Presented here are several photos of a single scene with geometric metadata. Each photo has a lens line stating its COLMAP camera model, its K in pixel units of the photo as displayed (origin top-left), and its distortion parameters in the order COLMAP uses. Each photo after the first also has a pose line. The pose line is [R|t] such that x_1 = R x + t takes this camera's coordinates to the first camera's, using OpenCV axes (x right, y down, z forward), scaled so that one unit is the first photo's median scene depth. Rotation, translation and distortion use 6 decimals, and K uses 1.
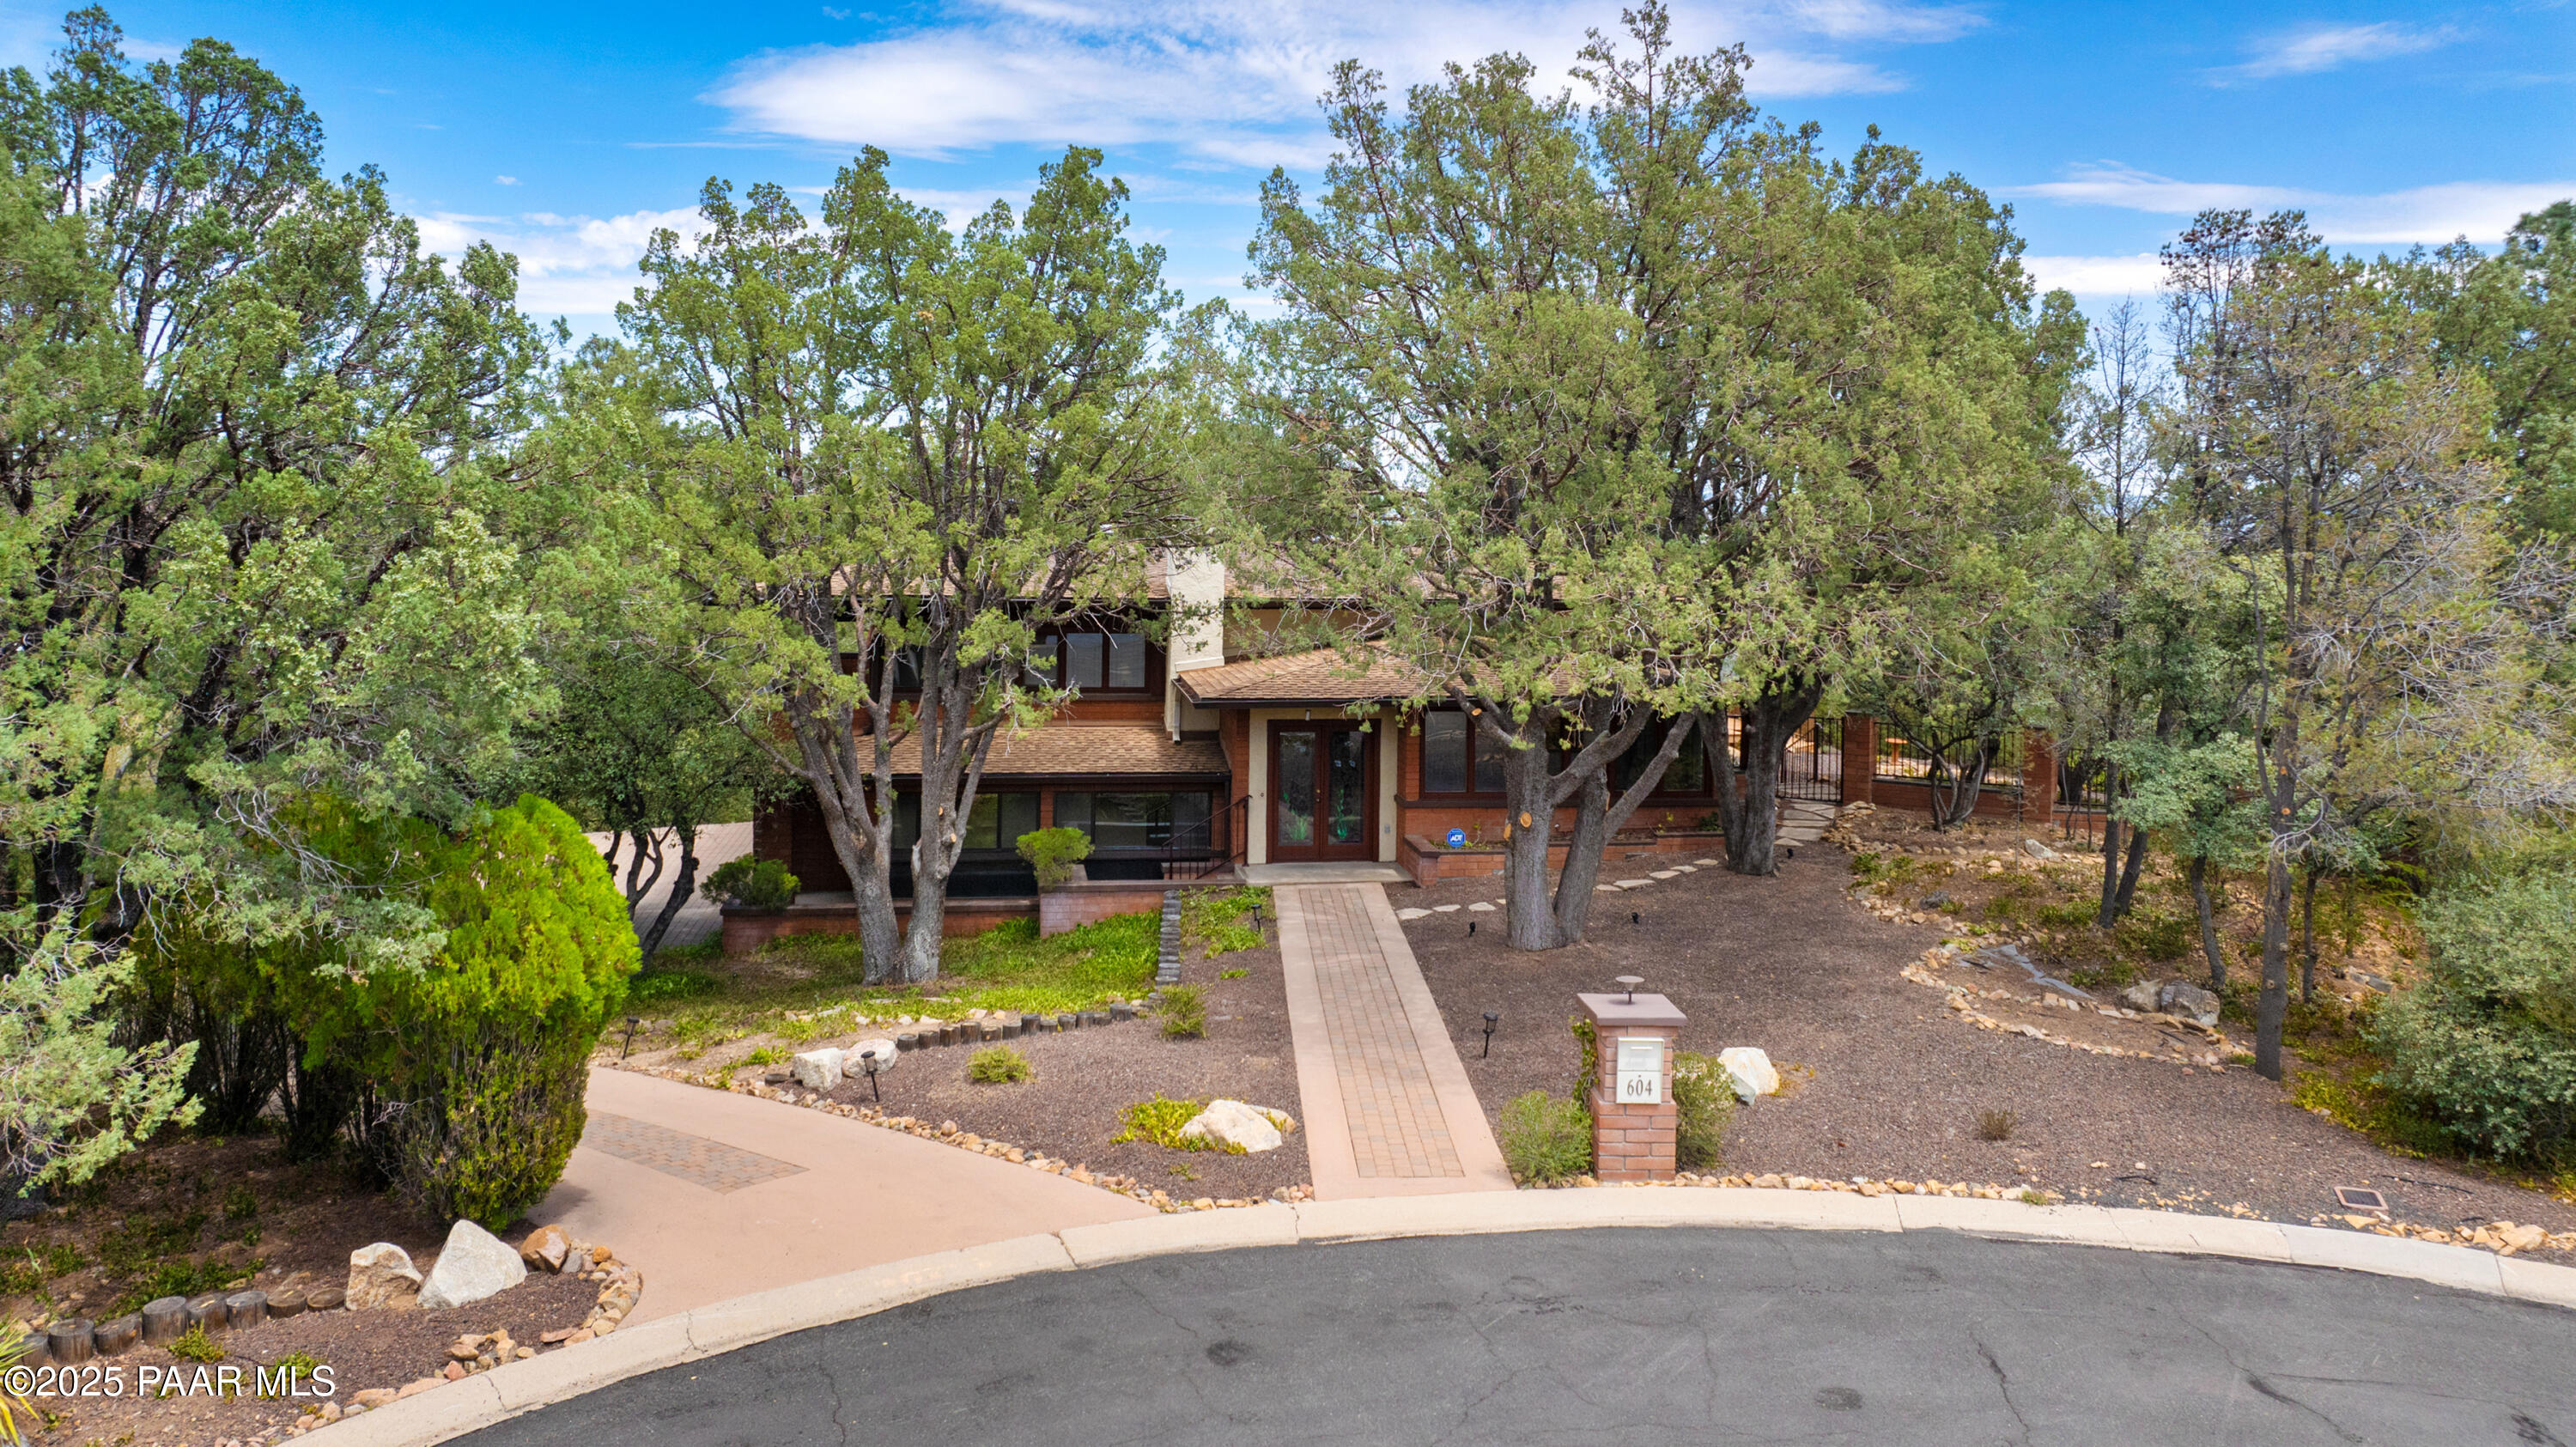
lens RADIAL K [[1811.8, 0, 1288.0], [0, 1811.8, 723.5], [0, 0, 1]] dist [-0.001414, -0.000147]
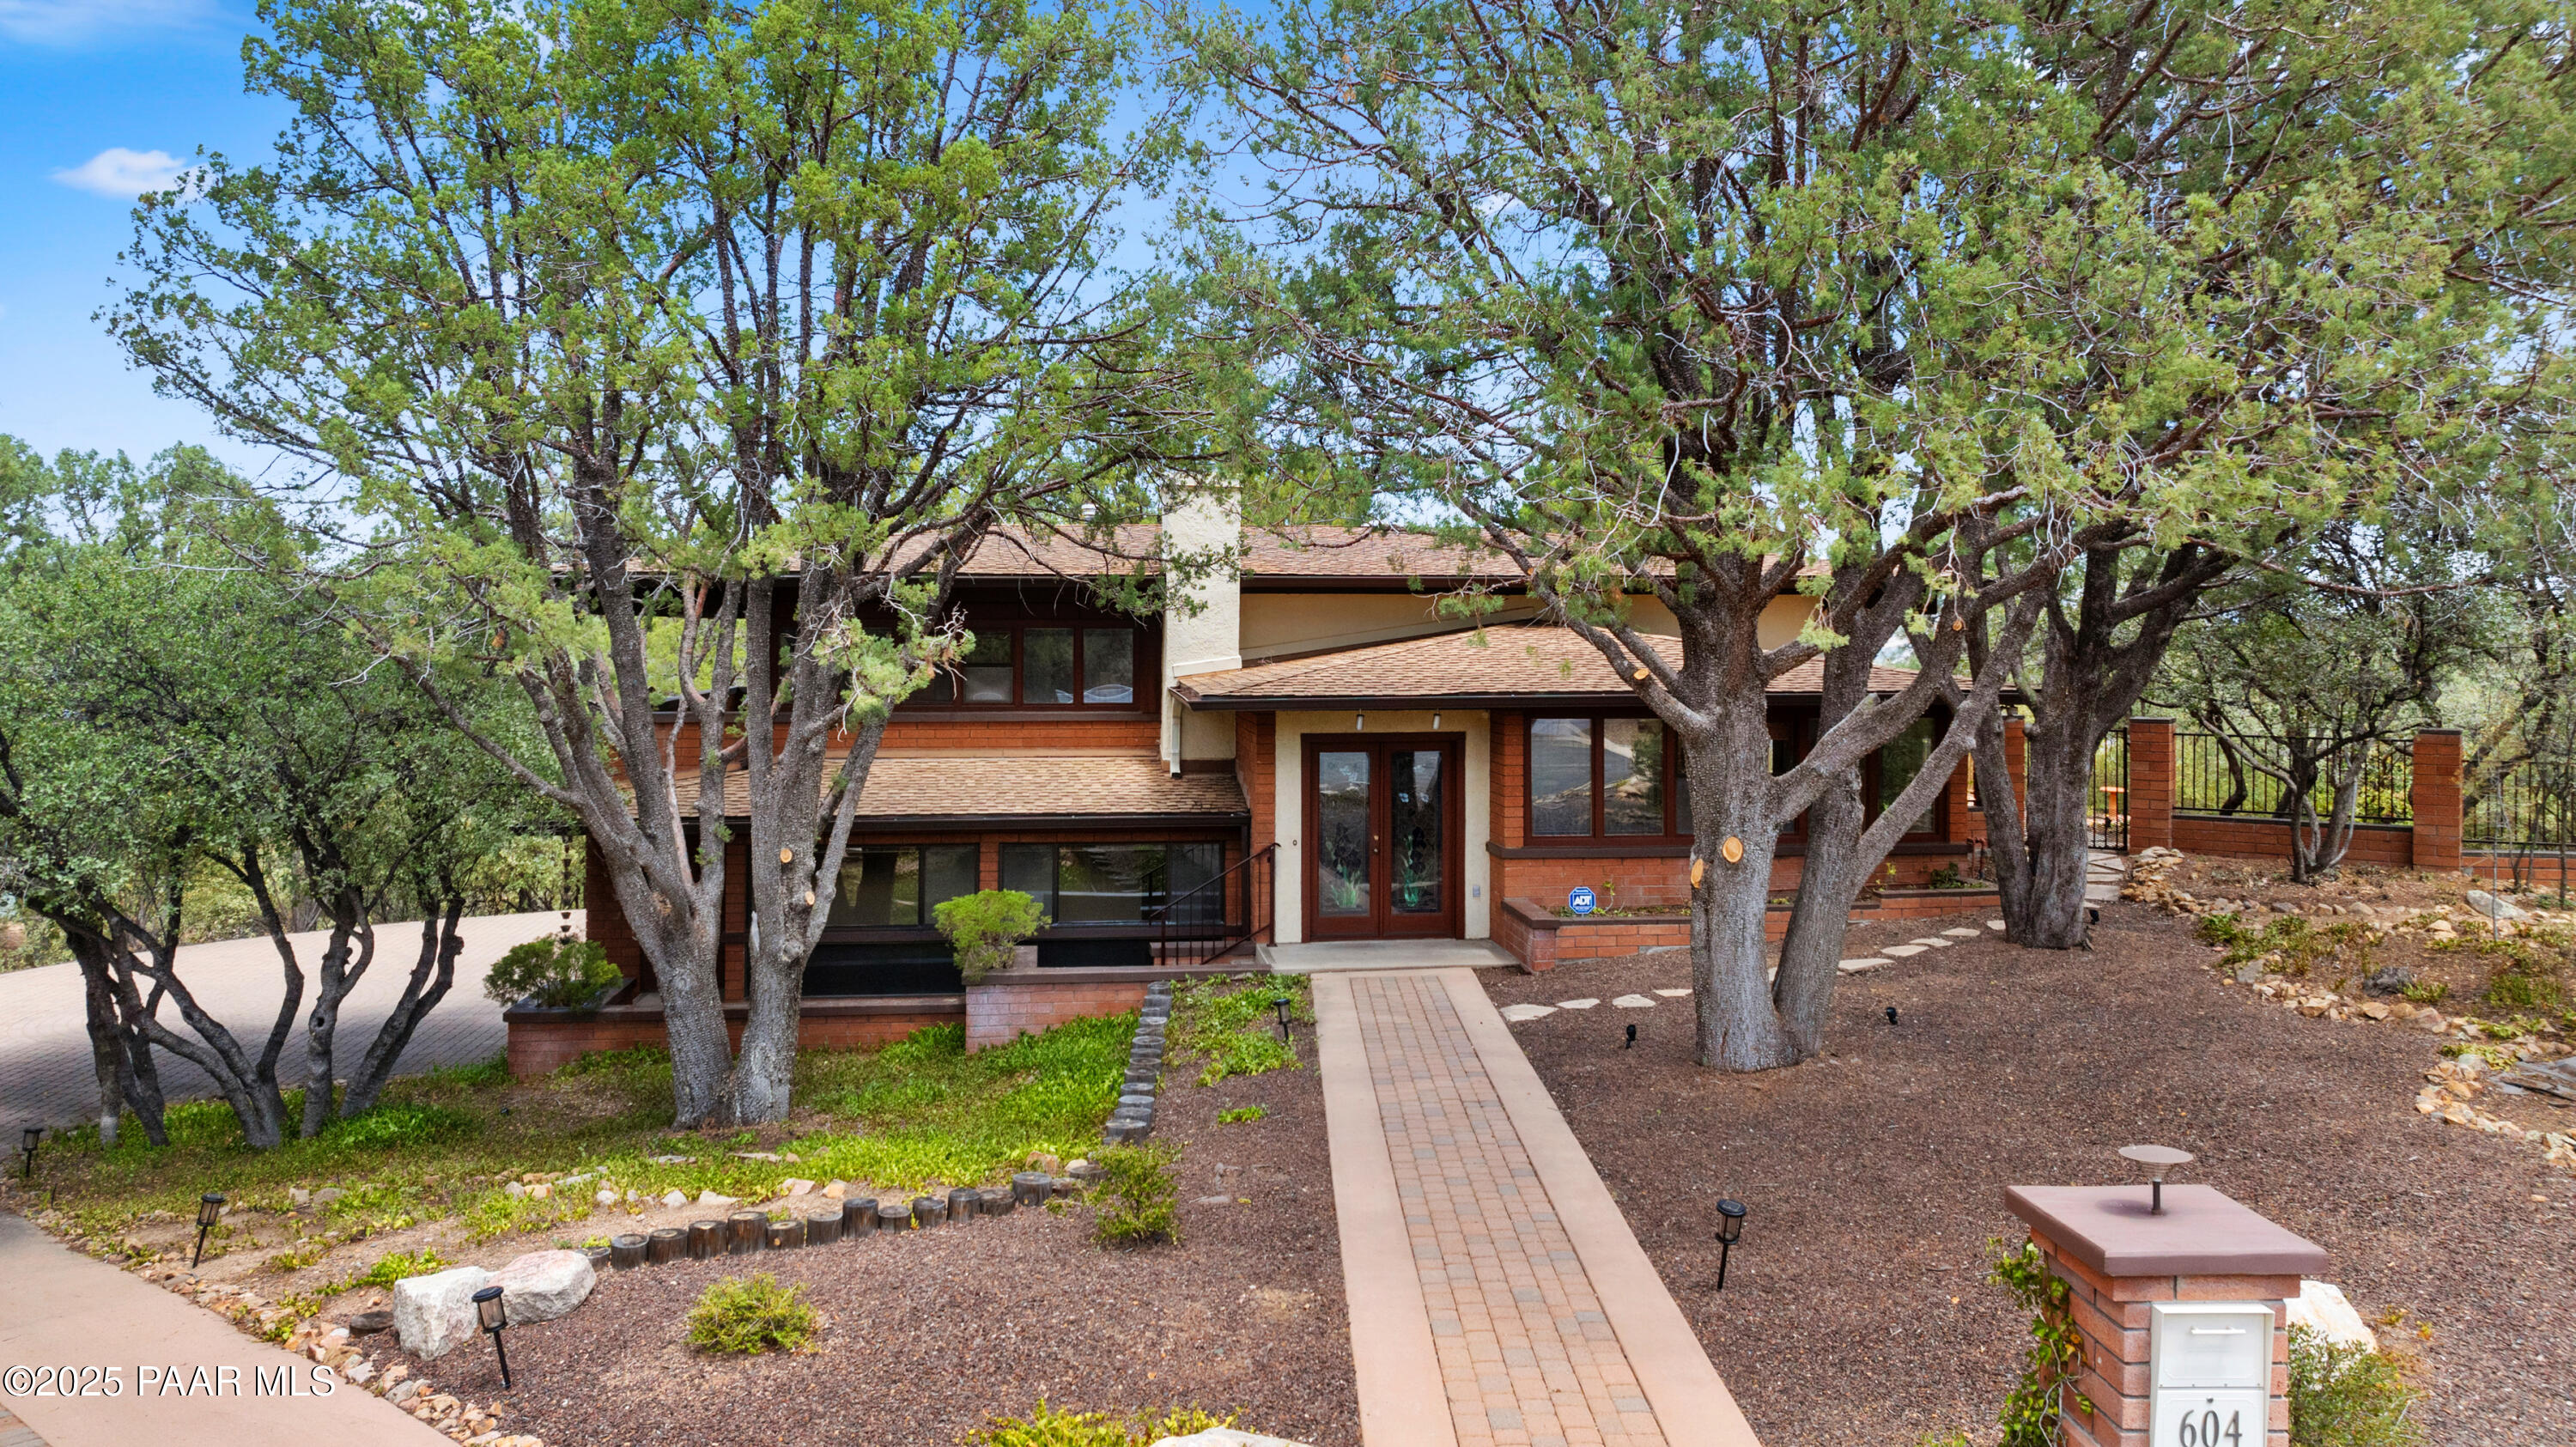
lens RADIAL K [[1832.3, 0, 1287.9], [0, 1832.3, 802.4], [0, 0, 1]] dist [-0.022135, 0.000541]
pose [[0.999593, -0.010032, -0.026721, 0.001998], [0.009643, 0.999846, -0.014660, 0.038192], [0.026864, 0.014396, 0.999535, 0.338696]]
